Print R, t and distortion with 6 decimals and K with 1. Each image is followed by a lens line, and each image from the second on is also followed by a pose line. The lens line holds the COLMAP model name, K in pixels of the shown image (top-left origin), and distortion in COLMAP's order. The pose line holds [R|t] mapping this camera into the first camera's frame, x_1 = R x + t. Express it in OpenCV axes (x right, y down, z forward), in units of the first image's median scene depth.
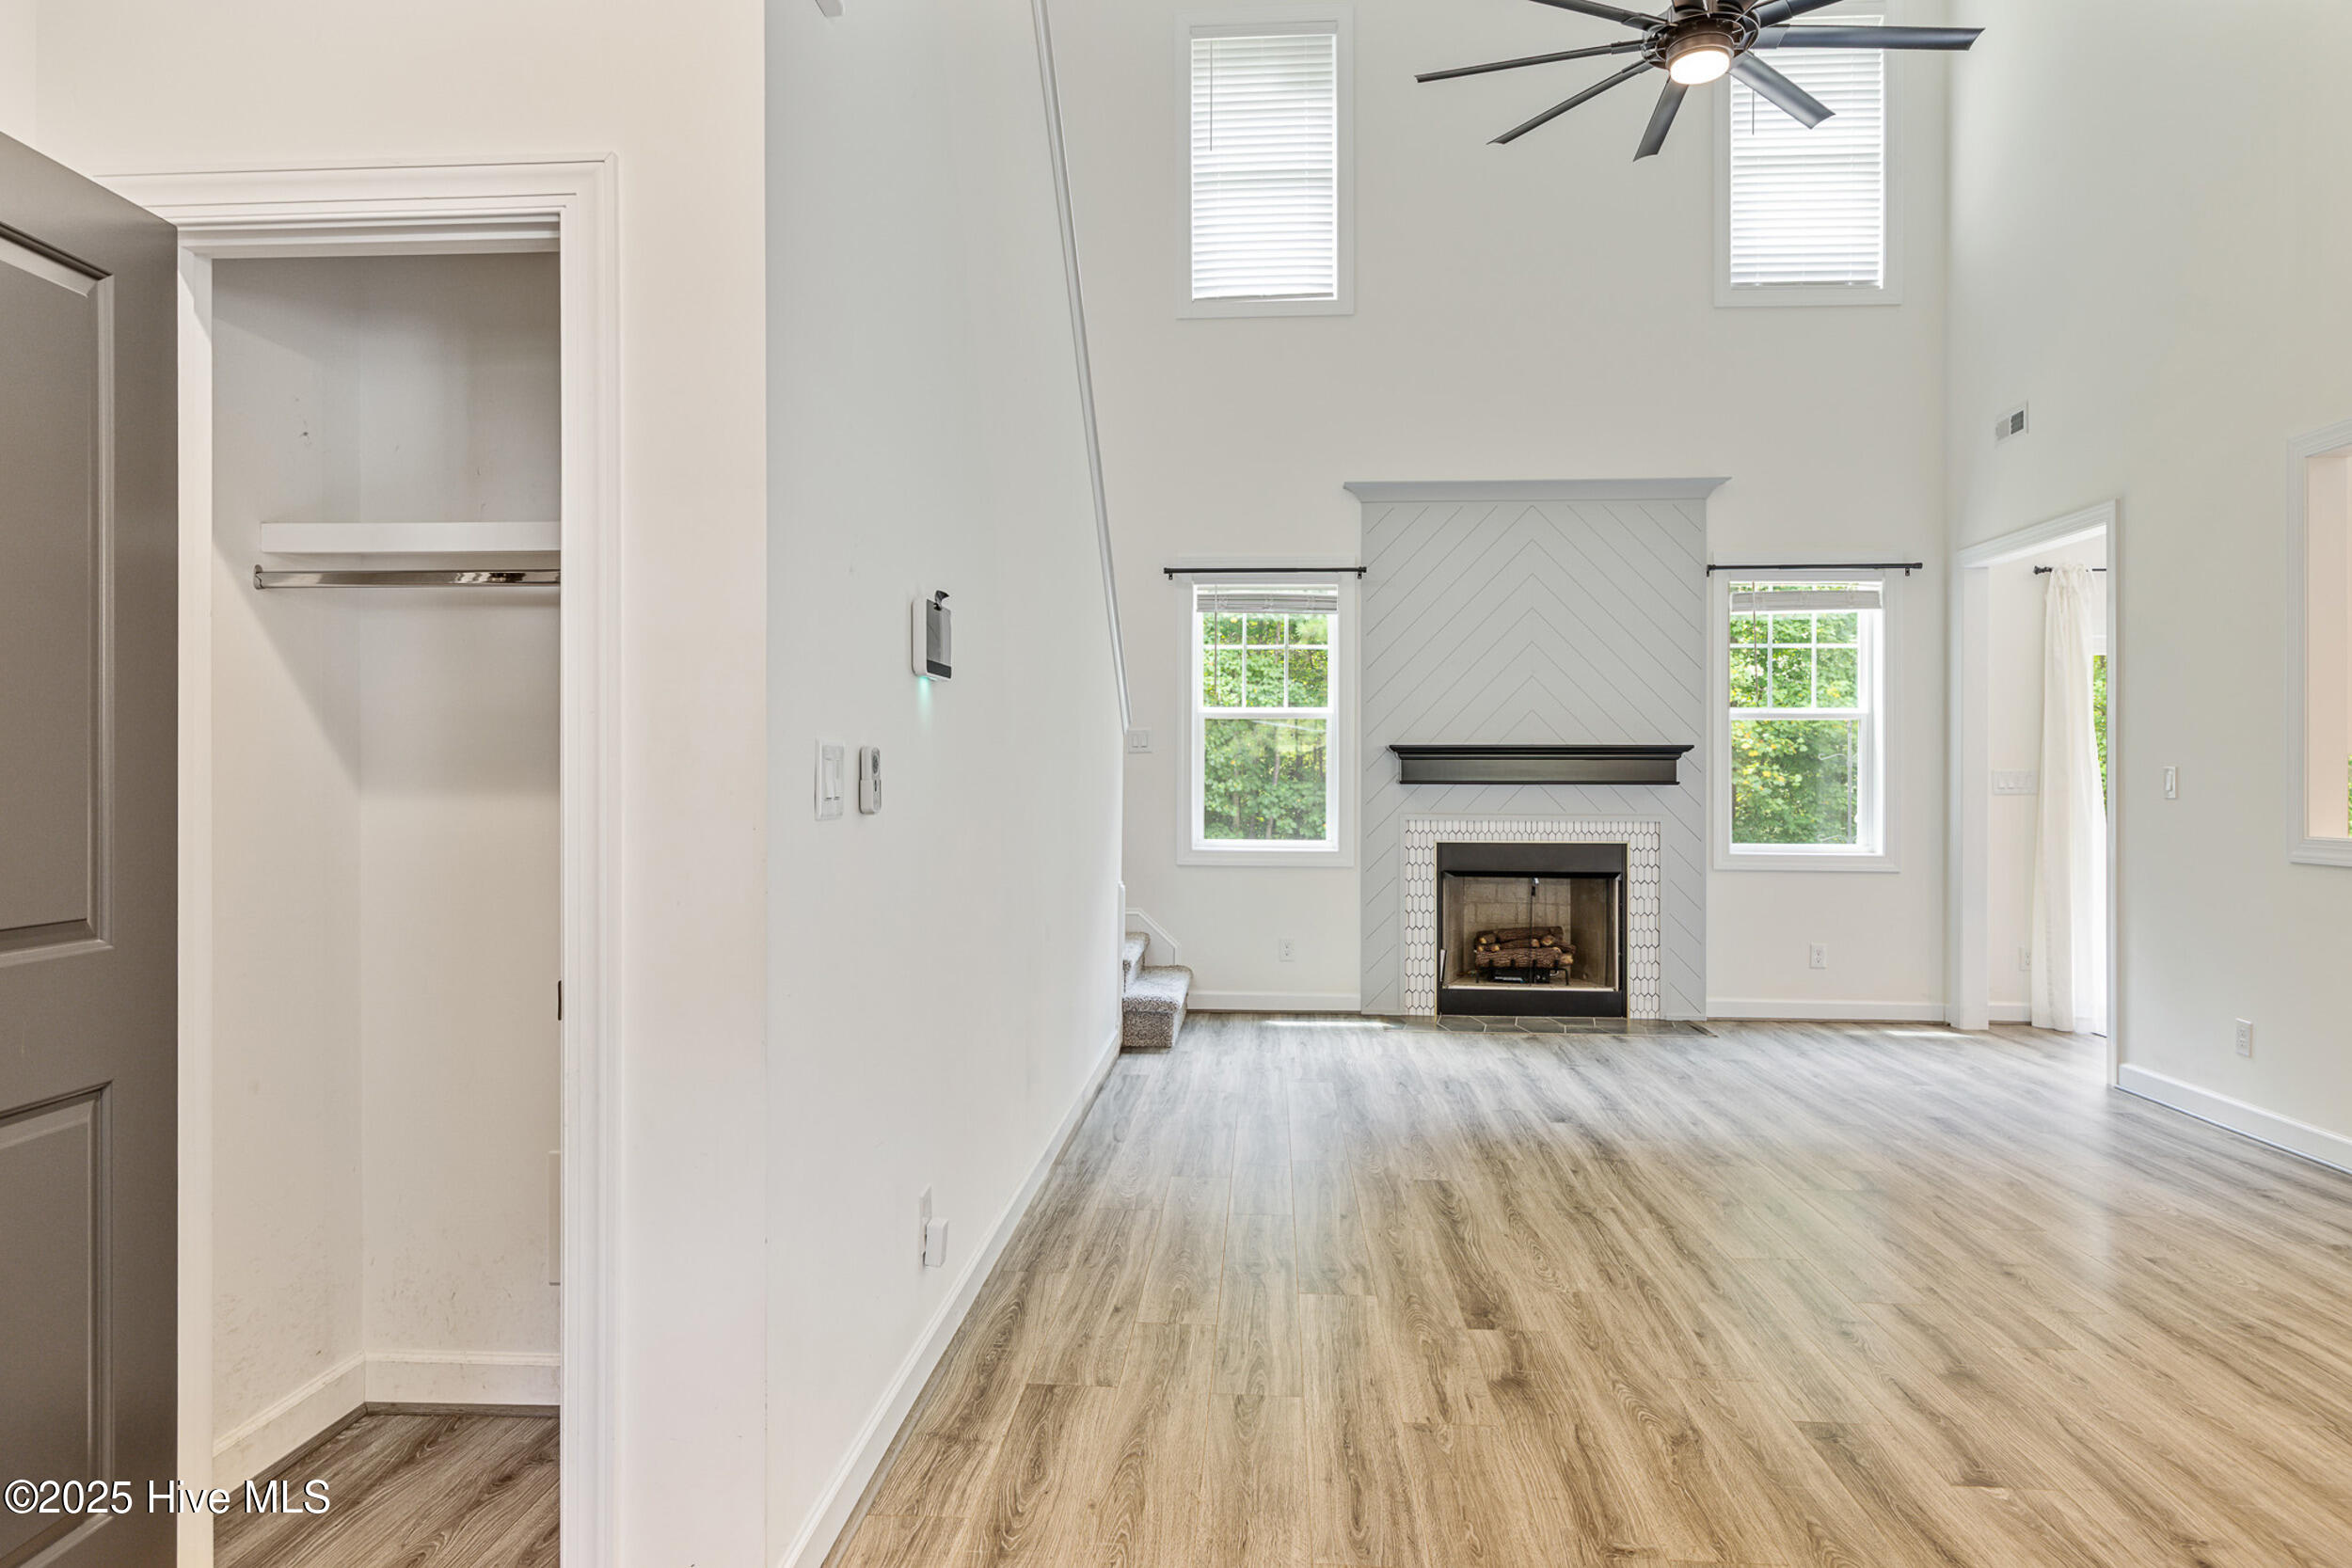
lens RADIAL K [[1410.6, 0, 1177.4], [0, 1410.6, 768.4], [0, 0, 1]] dist [0.005375, 0.002147]
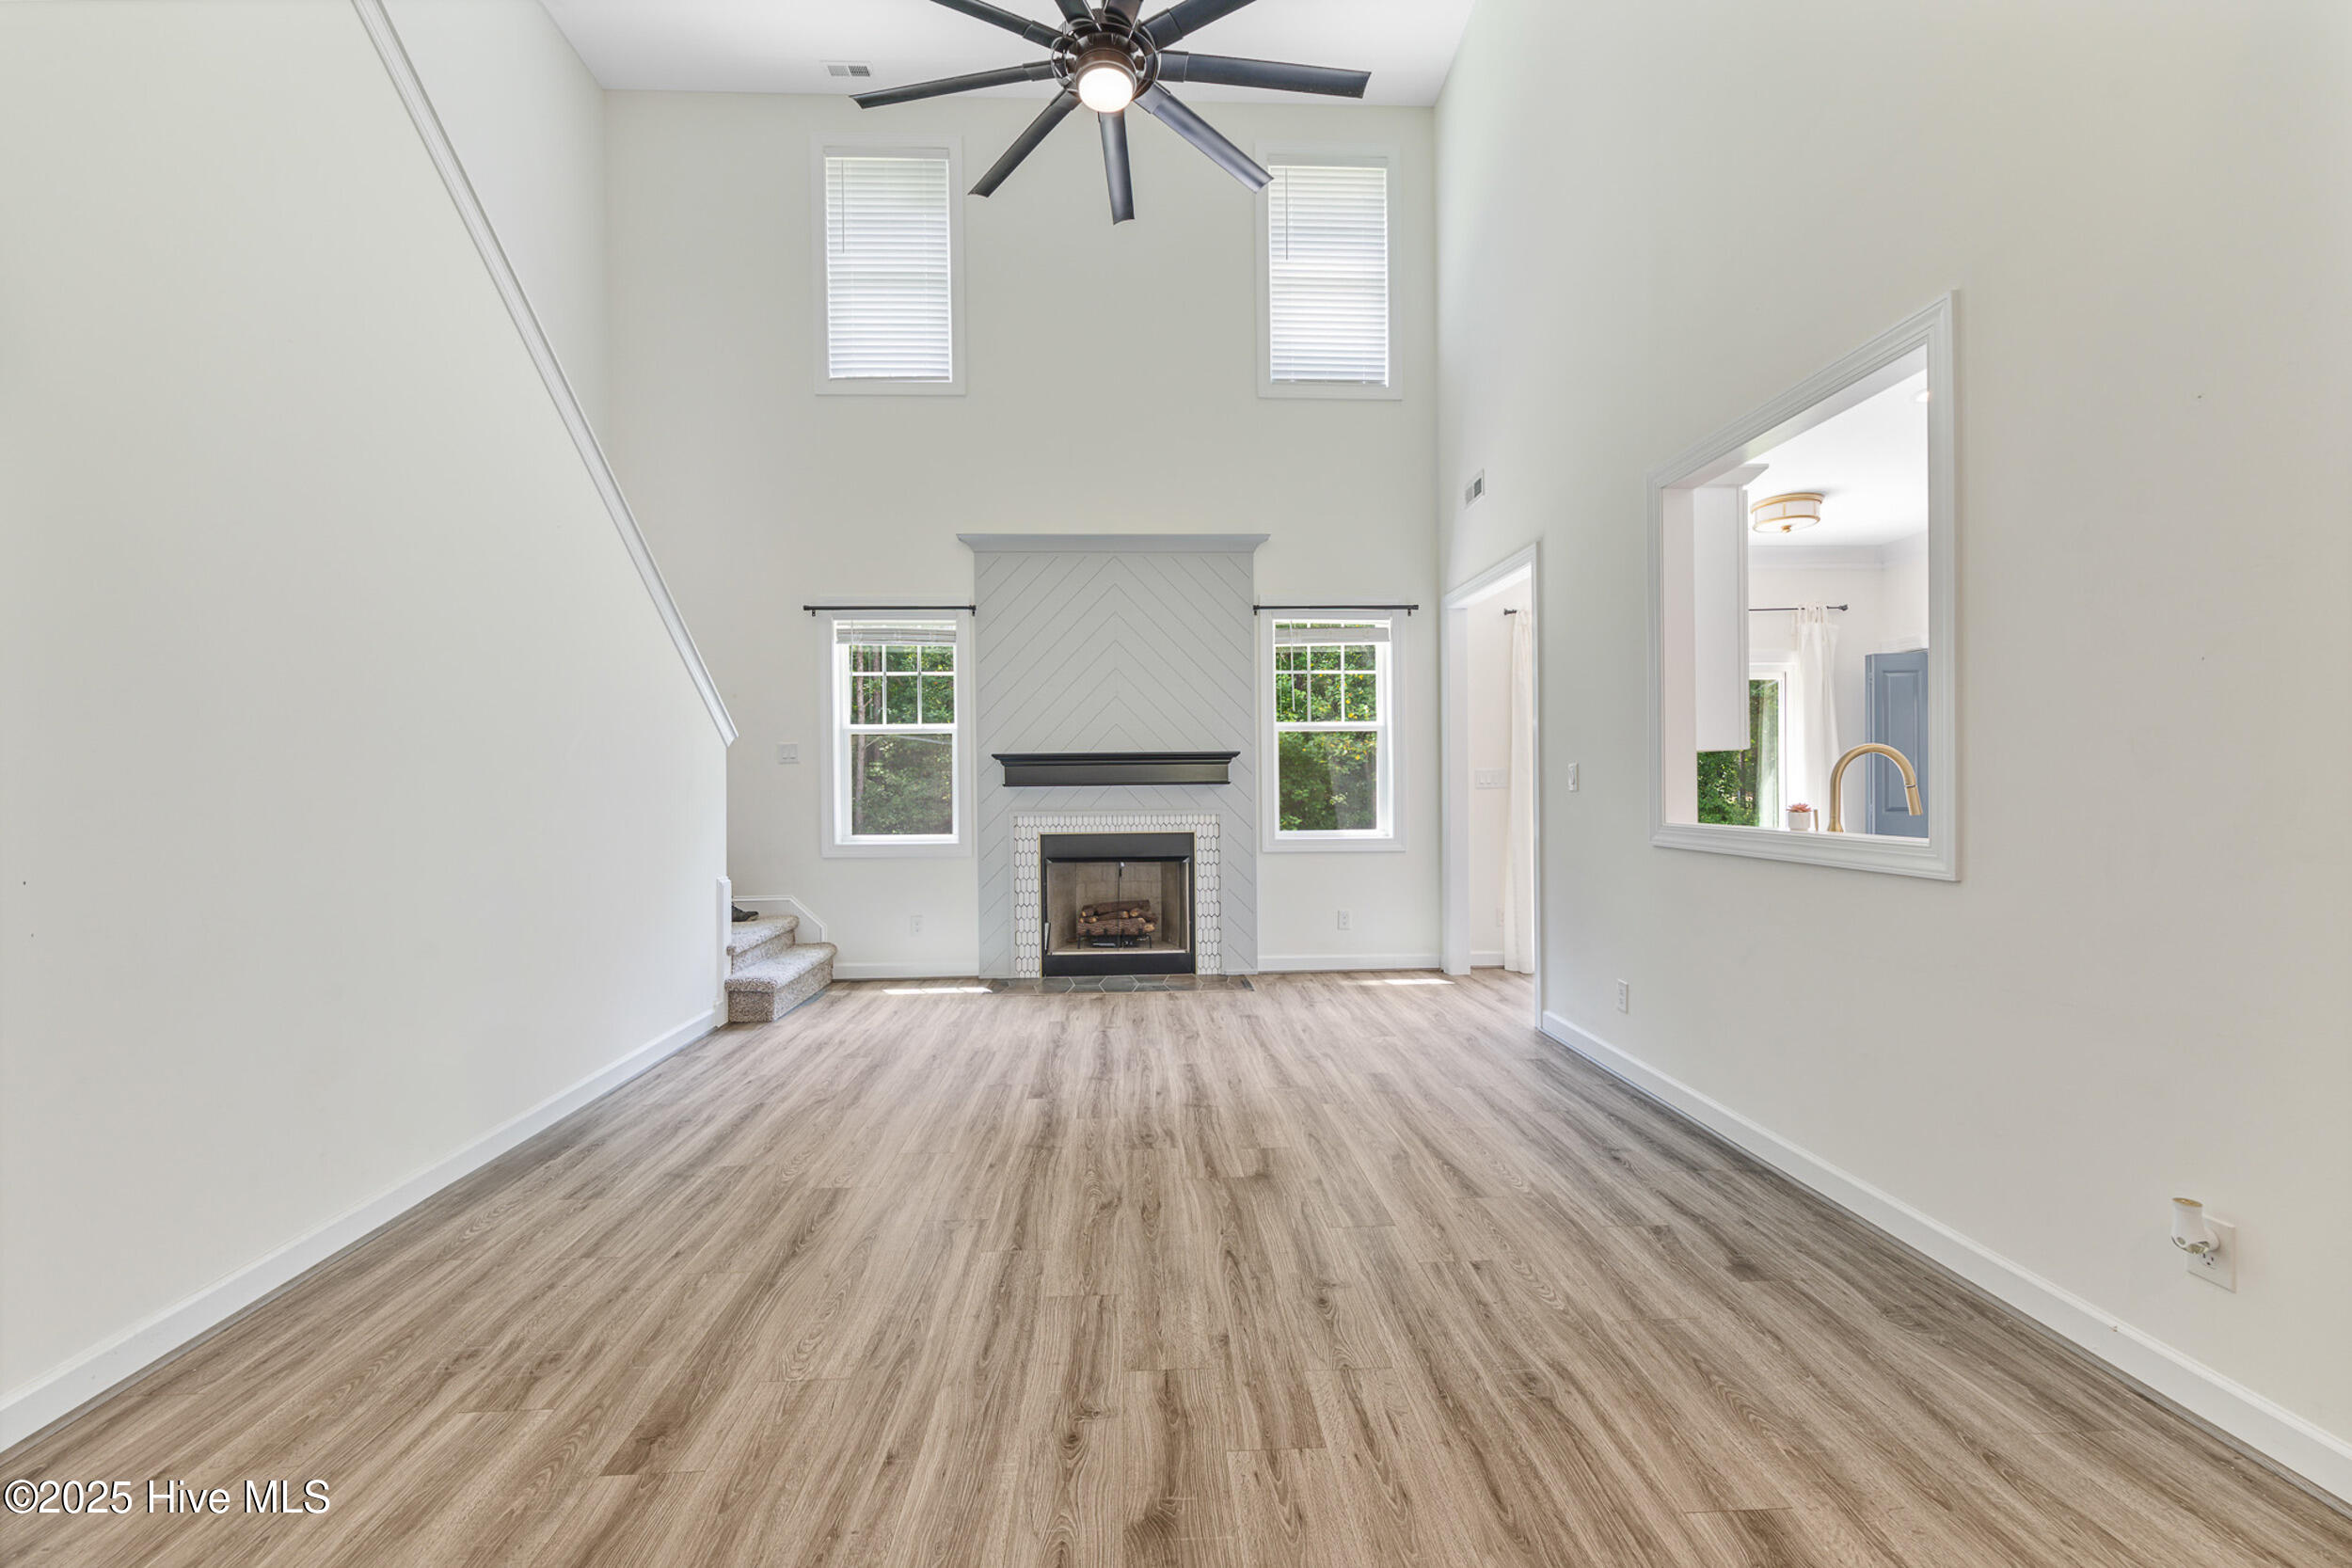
lens RADIAL K [[942.5, 0, 1165.8], [0, 942.5, 778.1], [0, 0, 1]] dist [0.006376, -0.000114]
pose [[0.993305, -0.013111, 0.114772, 0.200739], [0.012889, 0.999913, 0.002672, 0.003508], [-0.114797, -0.001175, 0.993388, 0.187913]]
